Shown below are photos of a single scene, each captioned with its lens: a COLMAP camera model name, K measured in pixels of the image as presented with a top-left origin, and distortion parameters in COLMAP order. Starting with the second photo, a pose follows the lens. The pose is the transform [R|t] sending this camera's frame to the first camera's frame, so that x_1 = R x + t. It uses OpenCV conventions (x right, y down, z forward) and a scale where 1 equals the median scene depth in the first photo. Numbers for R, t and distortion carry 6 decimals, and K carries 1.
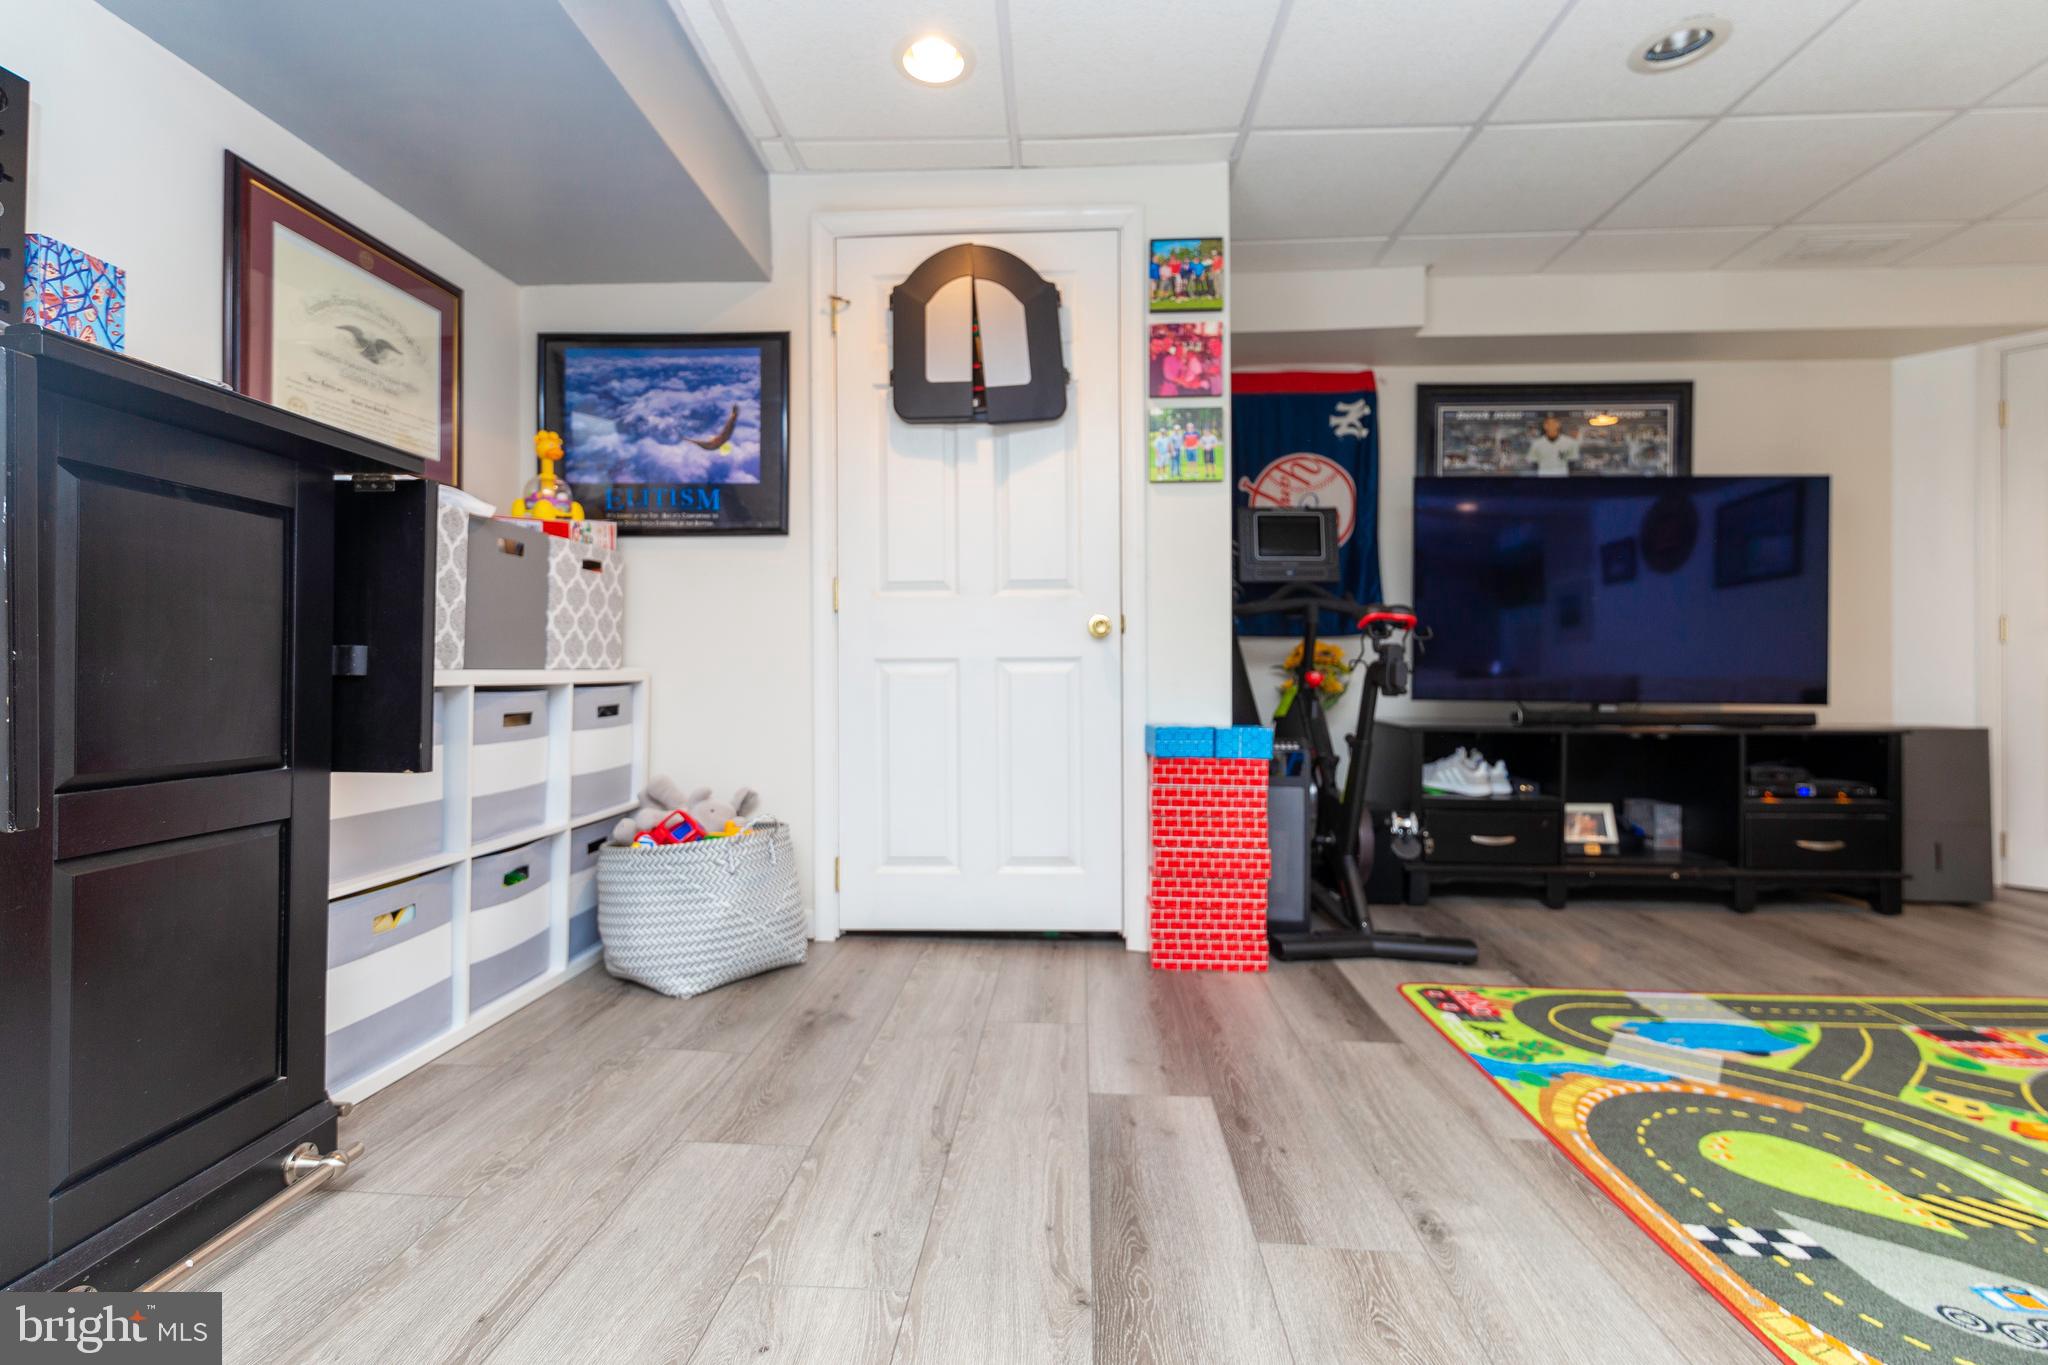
lens RADIAL K [[914.1, 0, 1026.1], [0, 914.1, 675.4], [0, 0, 1]] dist [0.010815, -0.002978]
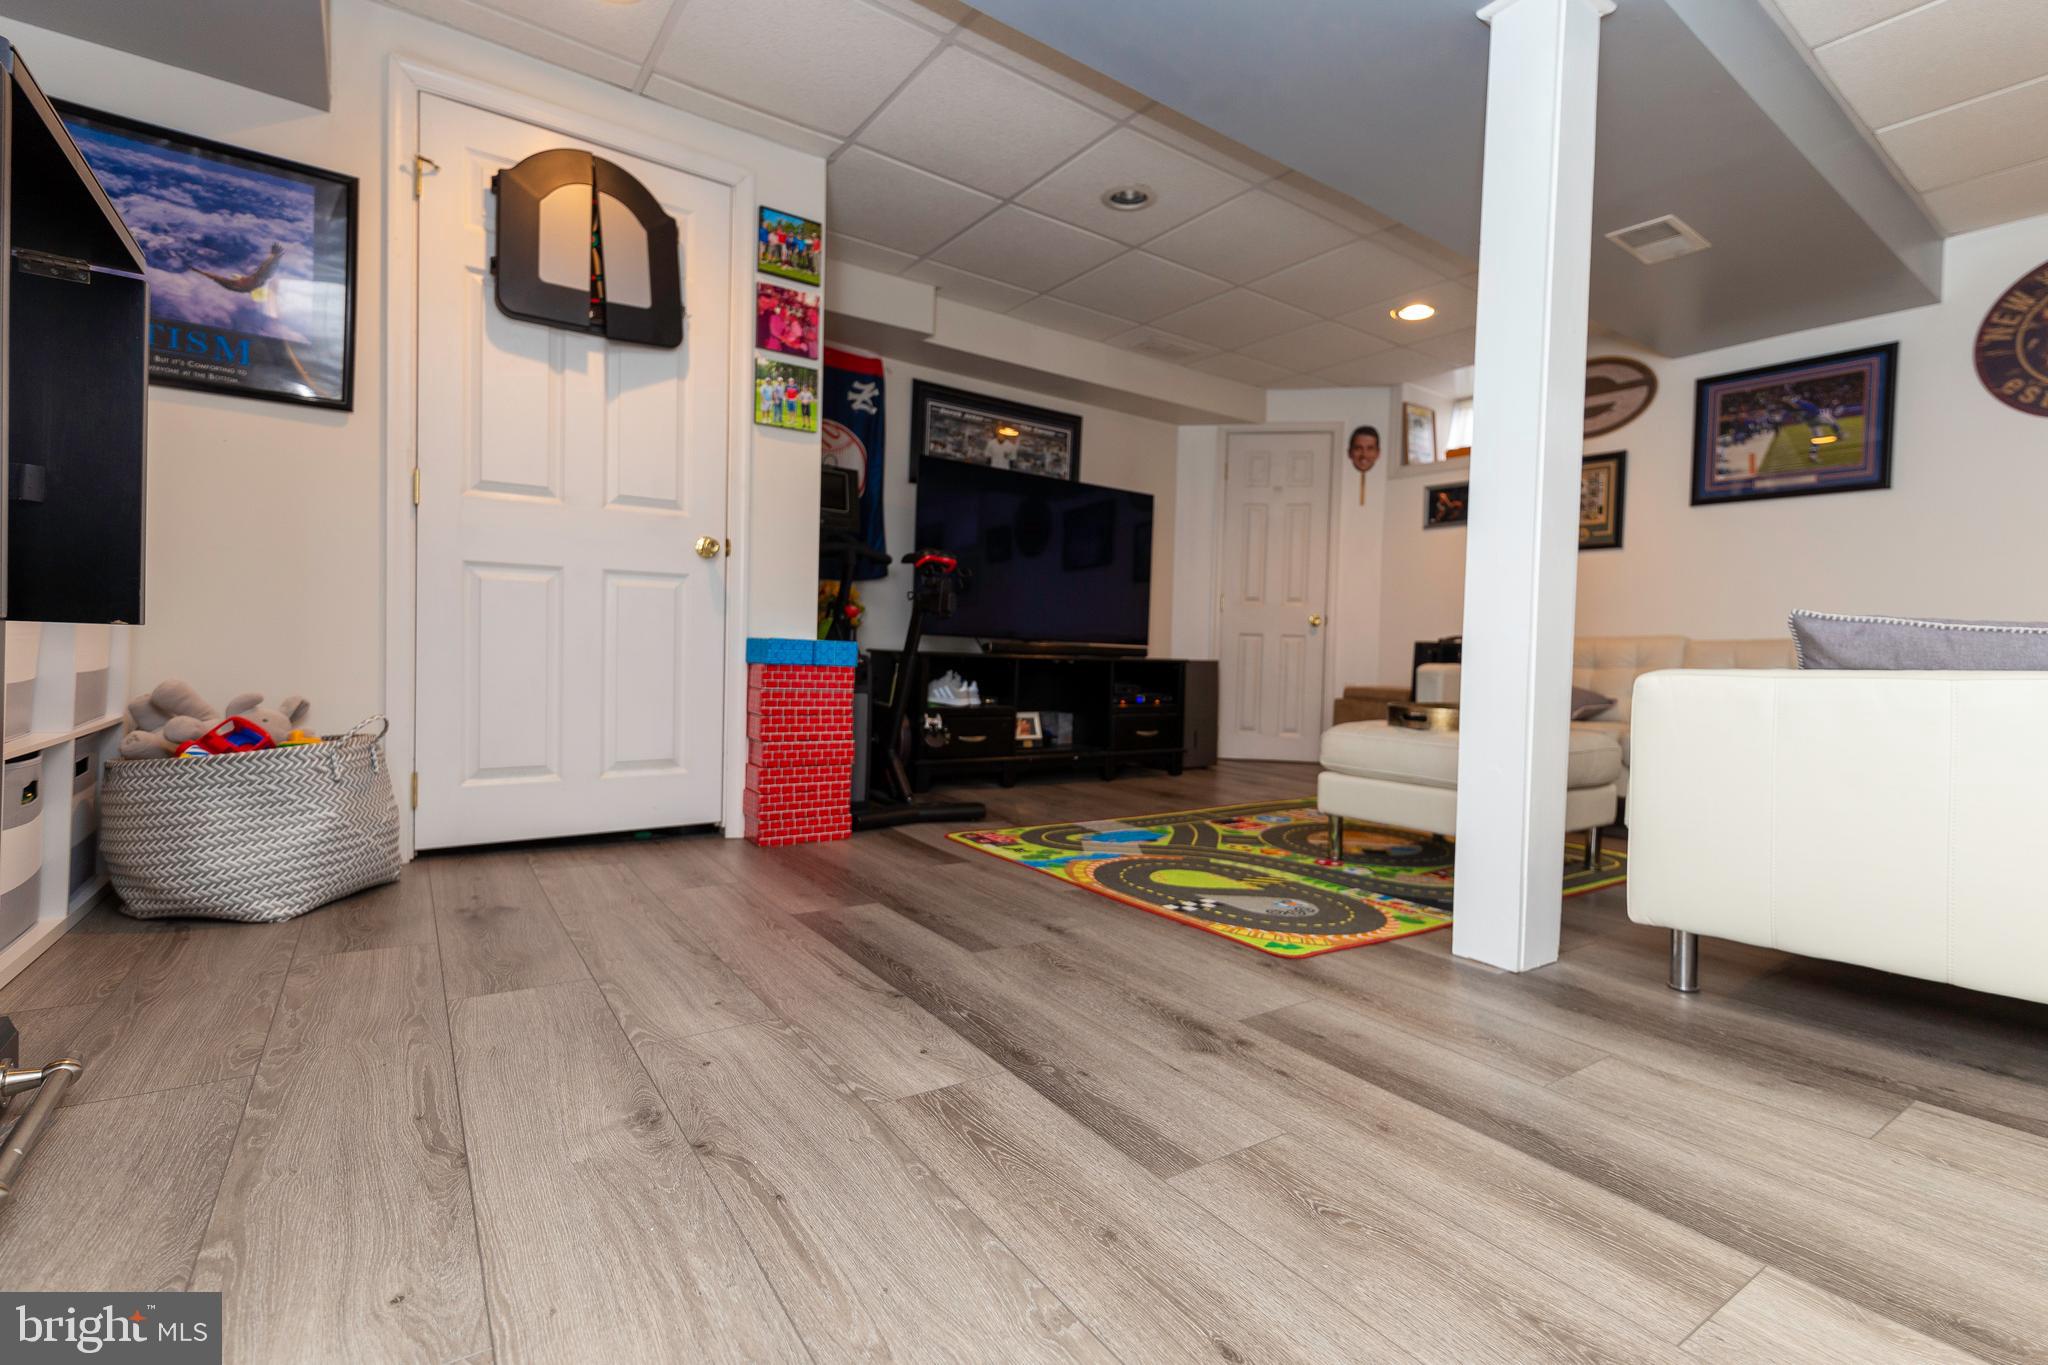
lens RADIAL K [[914.1, 0, 1017.1], [0, 914.1, 673.9], [0, 0, 1]] dist [0.010815, -0.002978]
pose [[0.794613, 0.006623, 0.607080, -0.293112], [-0.028520, 0.999244, 0.026428, 0.059045], [-0.606446, -0.038314, 0.794201, -0.104446]]
